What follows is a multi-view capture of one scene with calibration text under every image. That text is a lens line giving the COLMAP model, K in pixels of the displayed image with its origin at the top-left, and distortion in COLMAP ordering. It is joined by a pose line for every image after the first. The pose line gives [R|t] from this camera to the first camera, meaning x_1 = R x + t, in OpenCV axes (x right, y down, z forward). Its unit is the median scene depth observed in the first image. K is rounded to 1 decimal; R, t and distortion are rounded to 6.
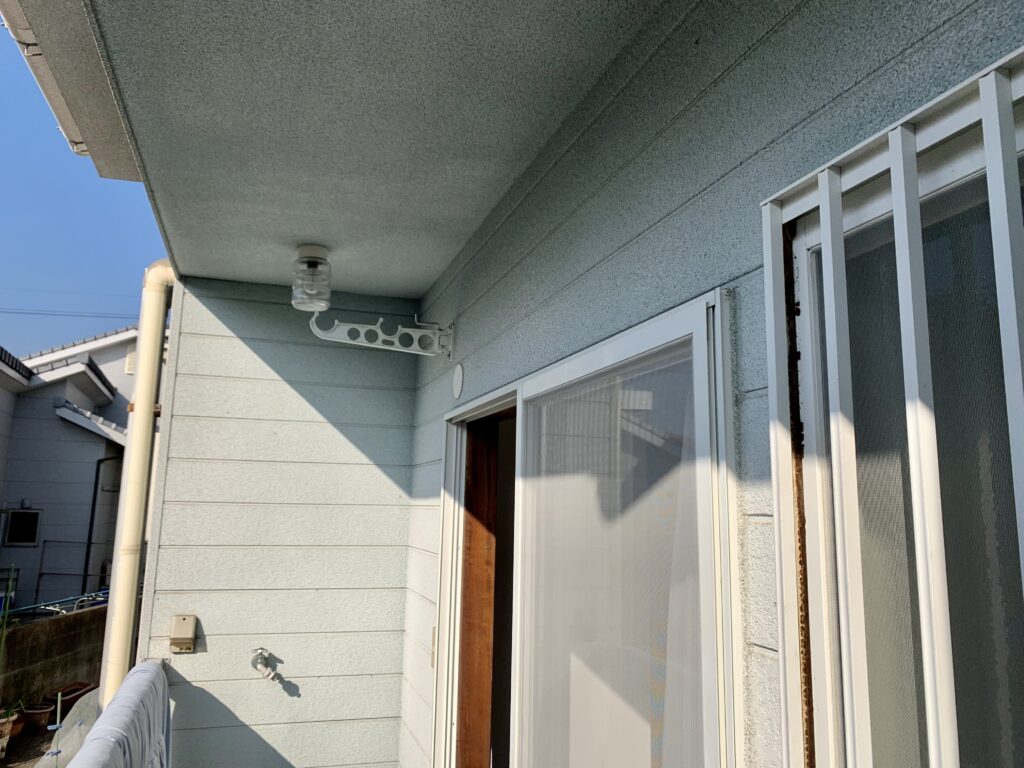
lens RADIAL K [[781.6, 0, 493.4], [0, 781.6, 378.0], [0, 0, 1]] dist [0.026969, -0.038306]
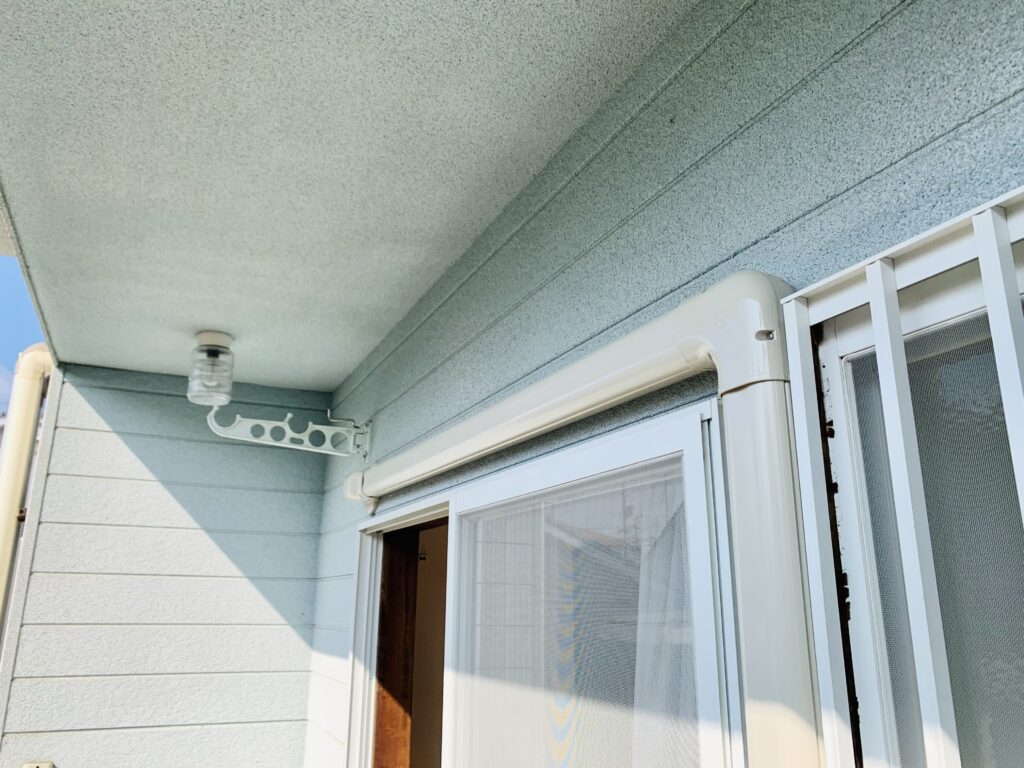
lens RADIAL K [[783.2, 0, 485.6], [0, 783.2, 386.1], [0, 0, 1]] dist [0.005585, -0.011532]
pose [[0.993648, 0.019268, 0.110875, -0.029525], [-0.007489, 0.994371, -0.105690, -0.022408], [-0.112288, 0.104189, 0.988198, 0.118484]]
